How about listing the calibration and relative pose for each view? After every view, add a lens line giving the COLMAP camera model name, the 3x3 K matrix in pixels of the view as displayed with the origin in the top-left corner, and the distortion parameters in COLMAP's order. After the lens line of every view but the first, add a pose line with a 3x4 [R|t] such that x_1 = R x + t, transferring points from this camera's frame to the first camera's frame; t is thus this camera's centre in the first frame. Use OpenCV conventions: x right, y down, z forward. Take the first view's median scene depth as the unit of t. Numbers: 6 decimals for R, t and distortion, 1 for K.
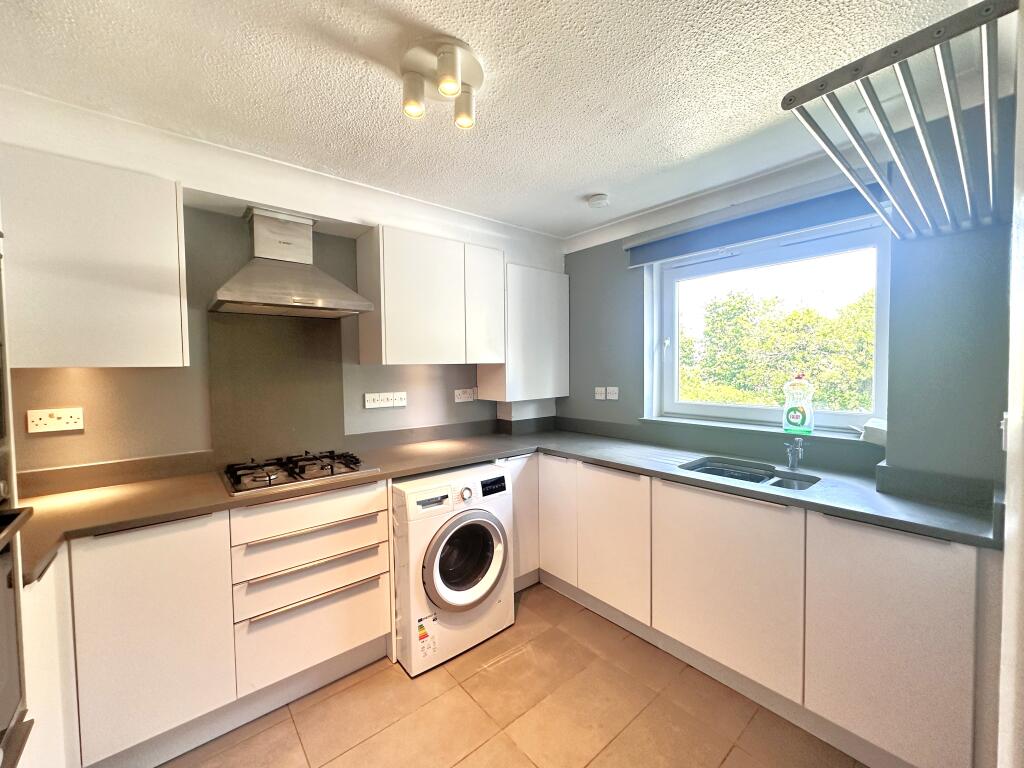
lens RADIAL K [[408.2, 0, 510.6], [0, 408.2, 383.3], [0, 0, 1]] dist [-0.000787, 0.000324]
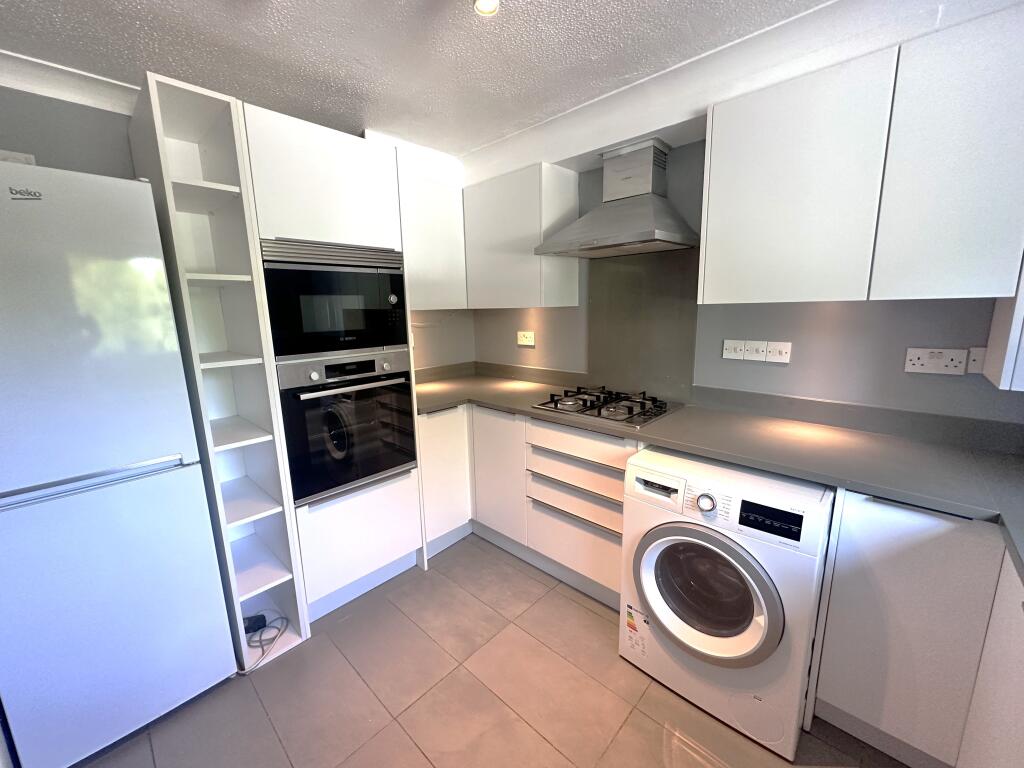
lens RADIAL K [[408.2, 0, 510.6], [0, 408.2, 383.3], [0, 0, 1]] dist [-0.000787, 0.000324]
pose [[0.120425, 0.196348, -0.973111, 0.467347], [-0.018230, 0.980517, 0.195586, -0.047671], [0.992555, -0.005813, 0.121658, 0.603336]]
